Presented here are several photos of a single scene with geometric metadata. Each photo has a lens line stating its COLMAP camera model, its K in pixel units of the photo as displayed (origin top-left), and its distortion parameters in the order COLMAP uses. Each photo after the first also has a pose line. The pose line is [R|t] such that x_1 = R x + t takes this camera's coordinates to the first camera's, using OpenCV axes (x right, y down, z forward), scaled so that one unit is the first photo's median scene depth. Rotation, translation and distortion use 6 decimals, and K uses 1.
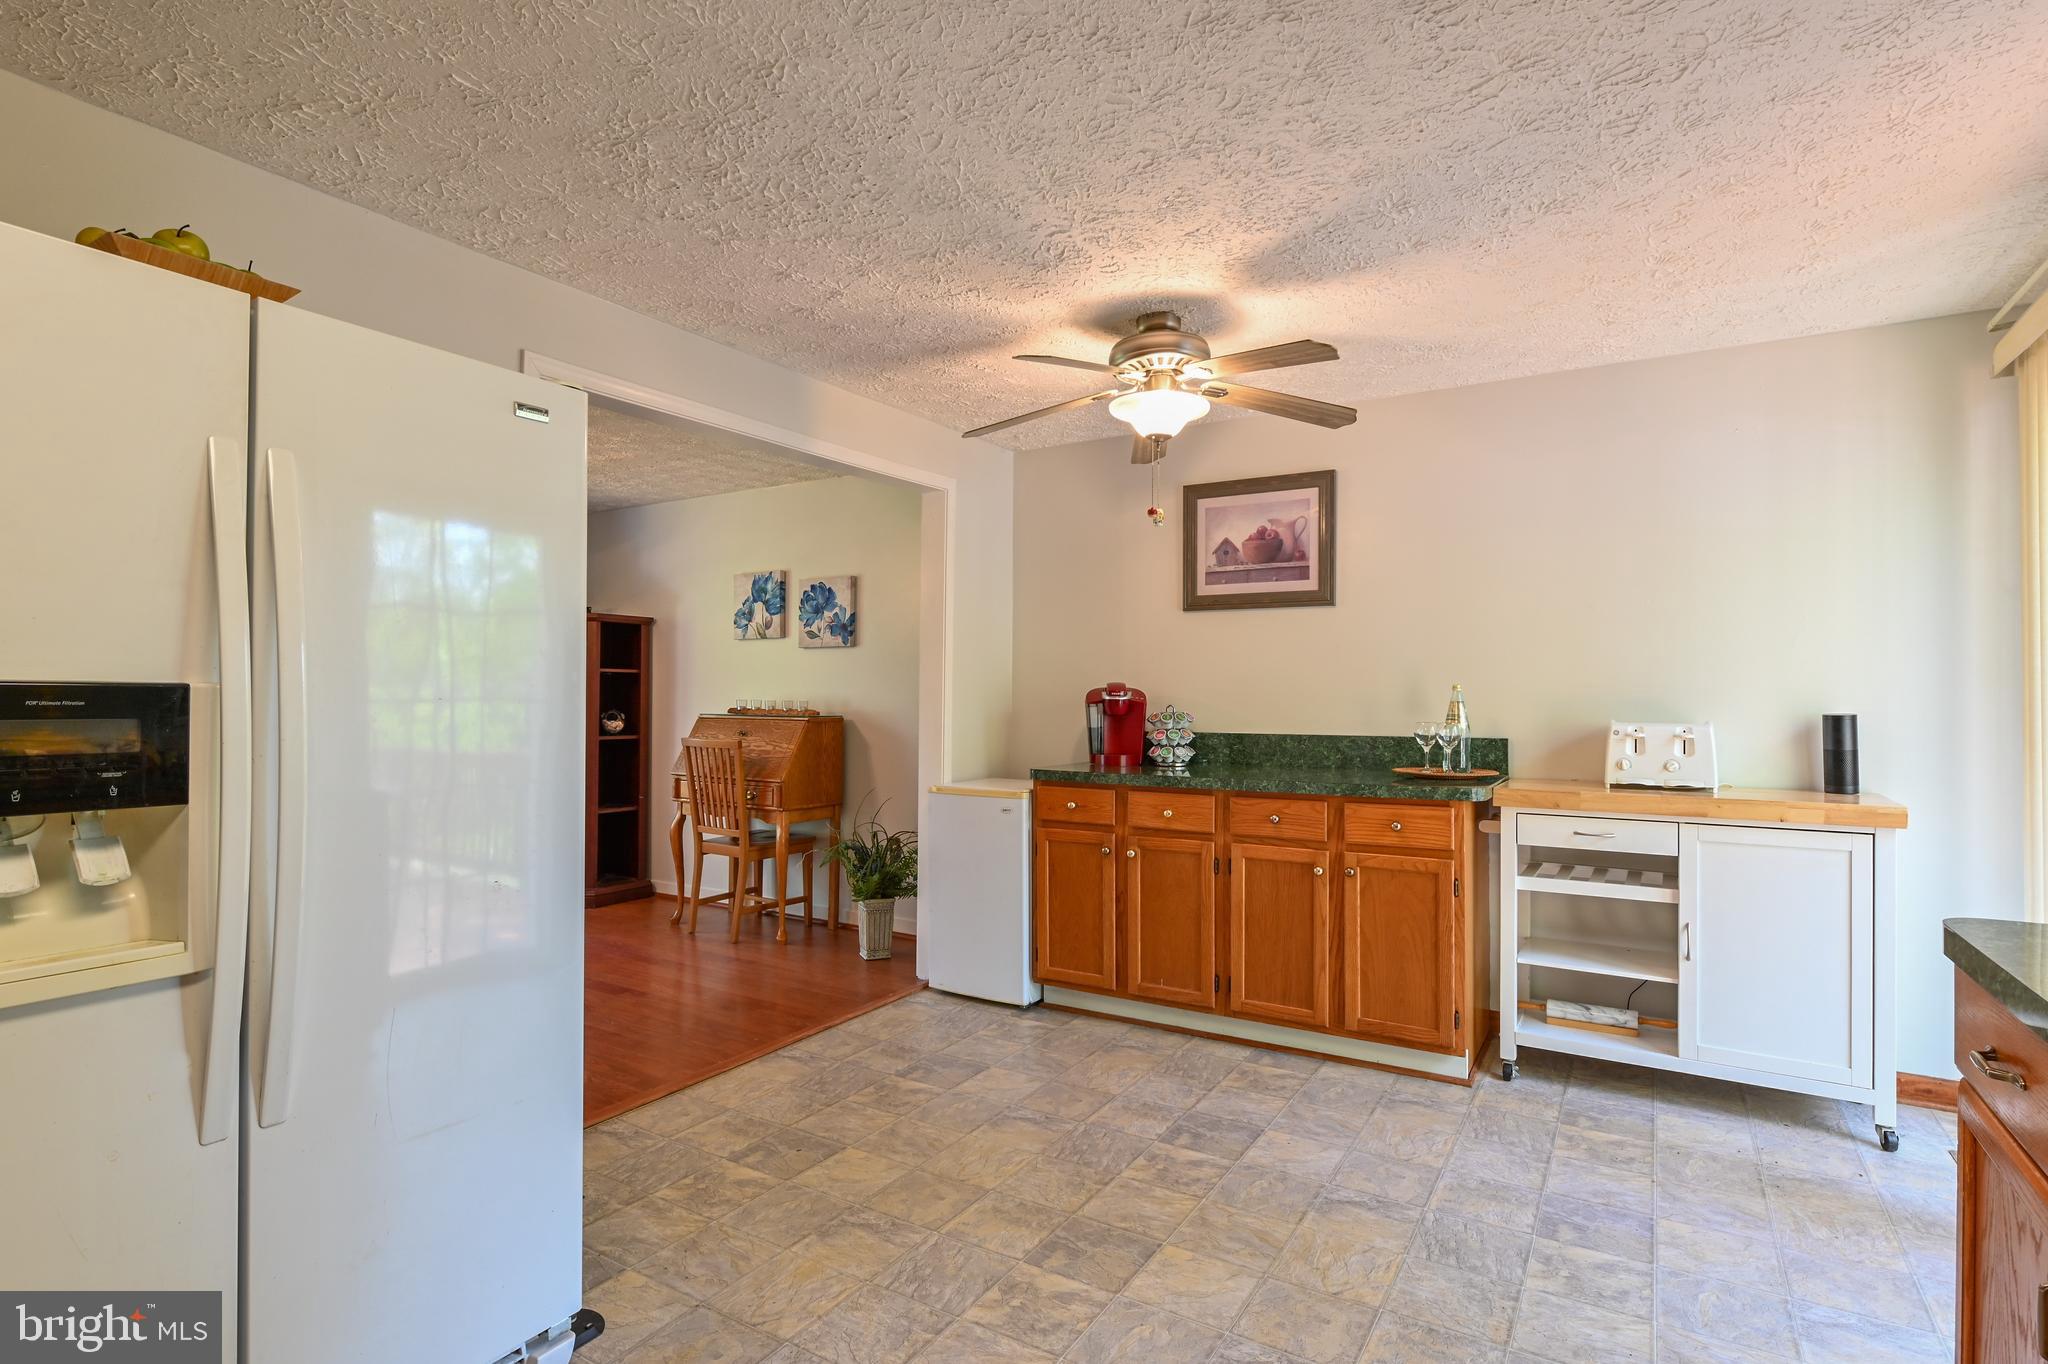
lens RADIAL K [[1035.2, 0, 1024.0], [0, 1035.2, 682.0], [0, 0, 1]] dist [0.000412, -0.000549]
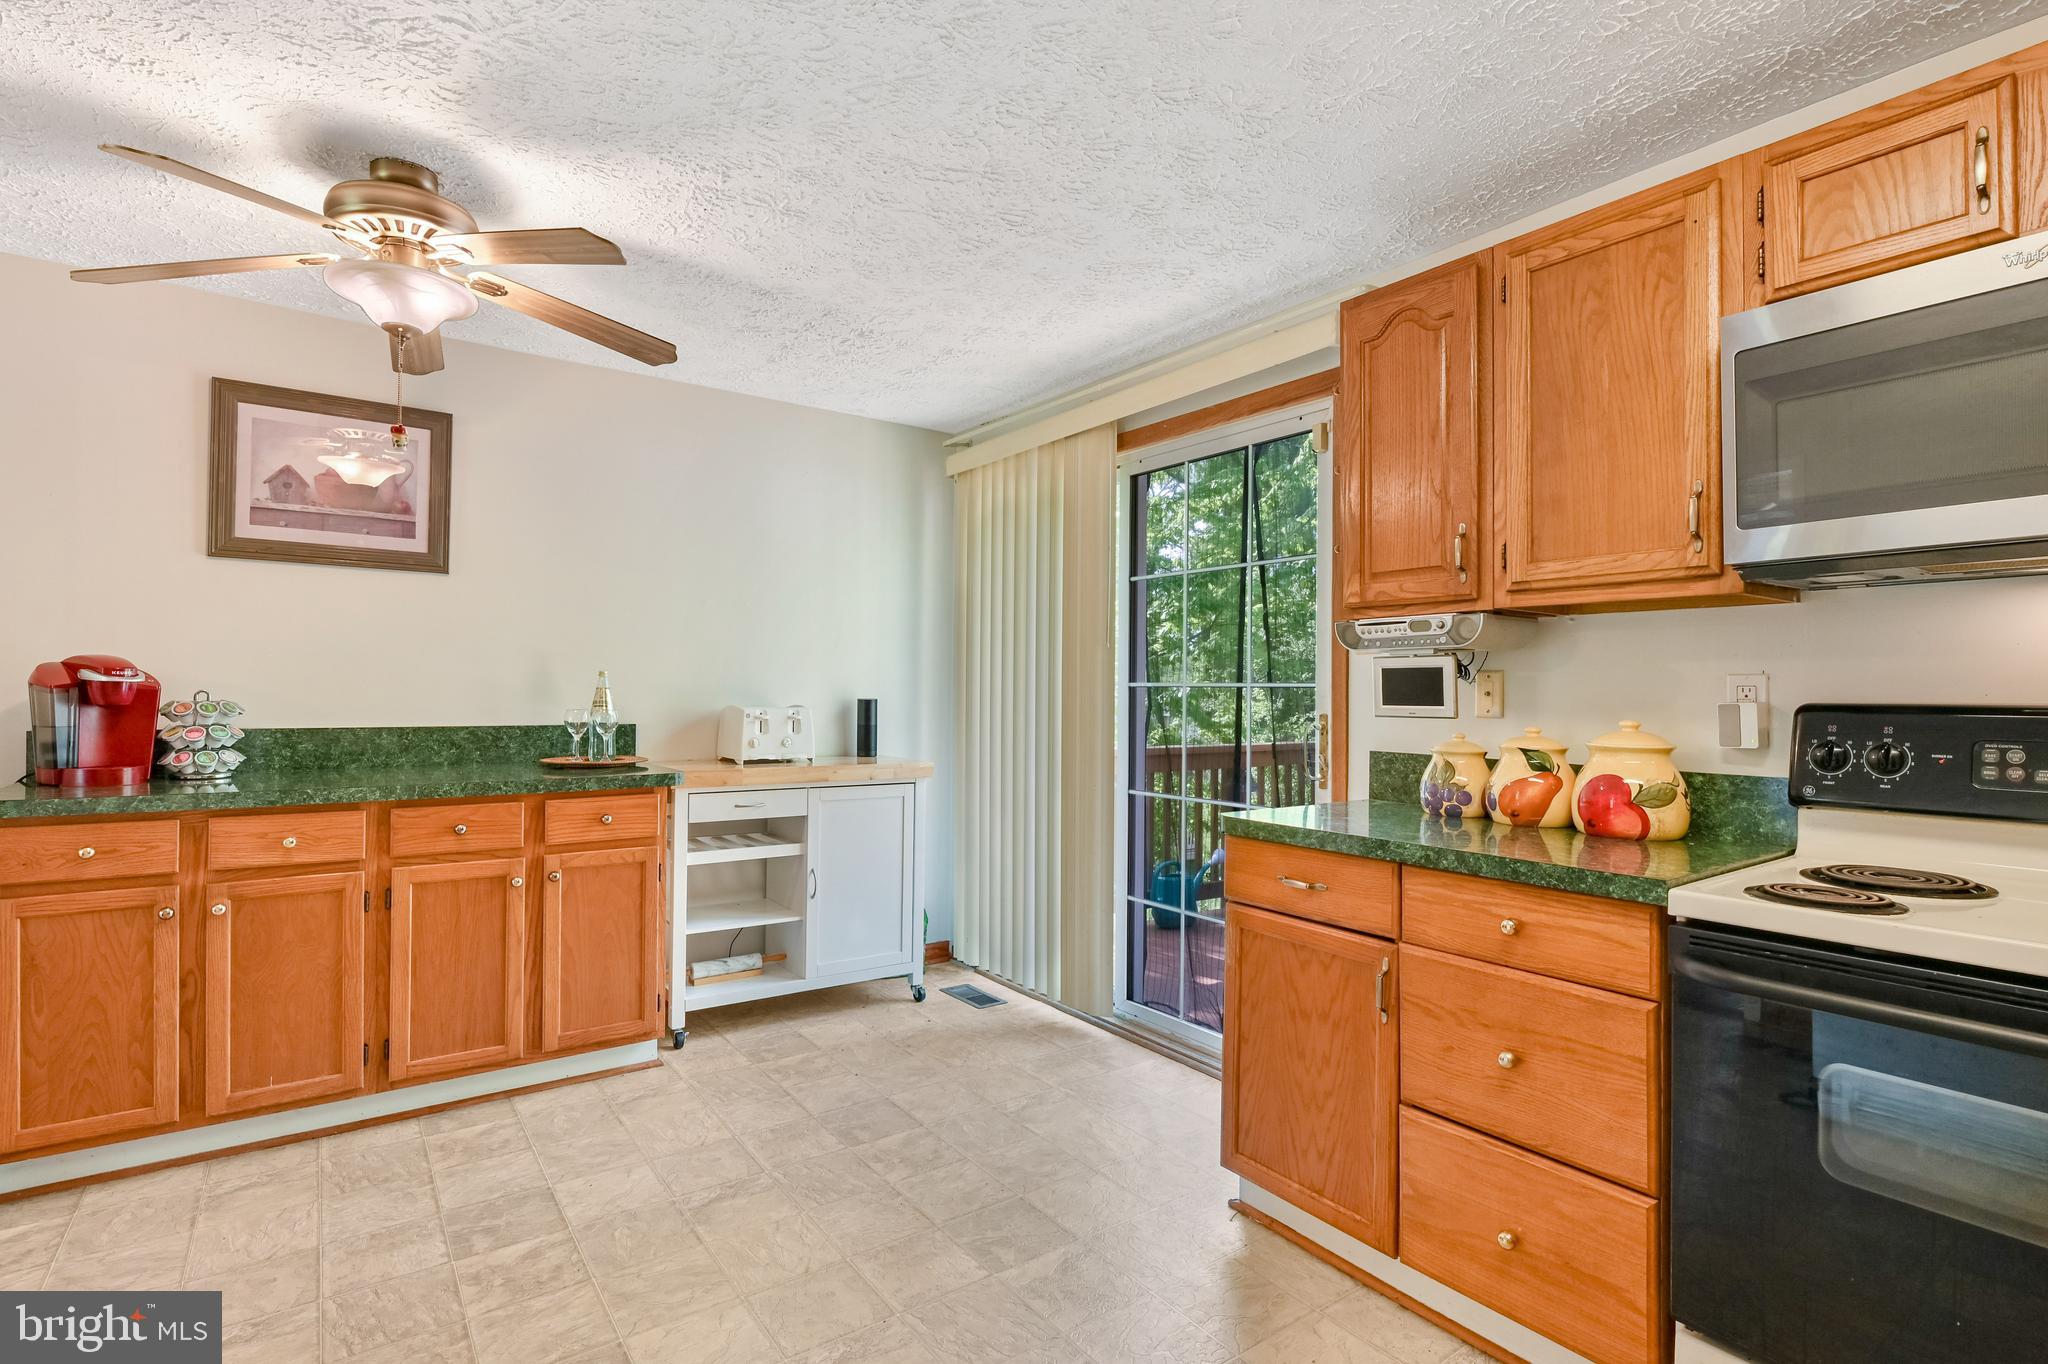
lens RADIAL K [[995.8, 0, 1085.8], [0, 995.8, 683.6], [0, 0, 1]] dist [0.000311, -0.000628]
pose [[0.355803, 0.008199, 0.934525, -0.328460], [-0.024593, 0.999697, 0.000592, 0.003304], [-0.934237, -0.023193, 0.355897, 0.256803]]
